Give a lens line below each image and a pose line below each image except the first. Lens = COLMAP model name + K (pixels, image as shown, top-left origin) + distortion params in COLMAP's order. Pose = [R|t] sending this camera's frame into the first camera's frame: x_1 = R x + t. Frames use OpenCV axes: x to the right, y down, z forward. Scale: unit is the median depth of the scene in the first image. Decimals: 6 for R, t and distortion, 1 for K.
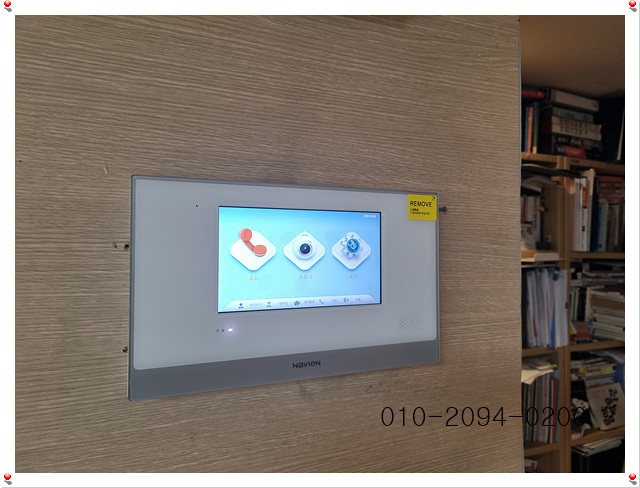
lens RADIAL K [[511.1, 0, 320.0], [0, 511.1, 244.0], [0, 0, 1]] dist [0.010412, -0.012357]
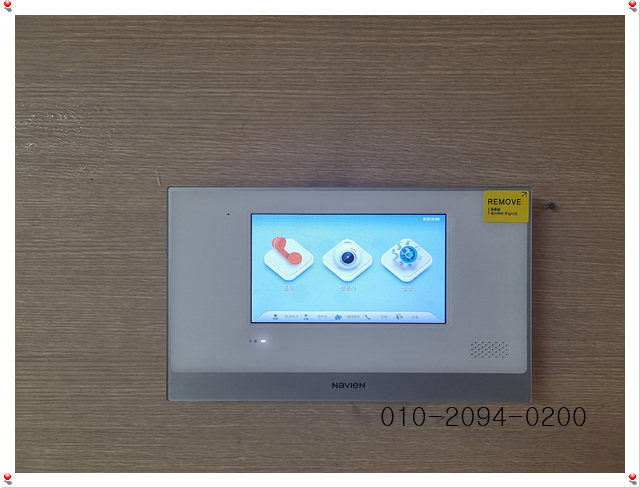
lens RADIAL K [[511.1, 0, 320.0], [0, 511.1, 244.0], [0, 0, 1]] dist [0.010412, -0.012357]
pose [[0.890519, 0.011014, -0.454813, 0.335801], [0.005141, 0.999399, 0.034269, -0.045780], [0.454918, -0.032856, 0.889927, 0.177162]]
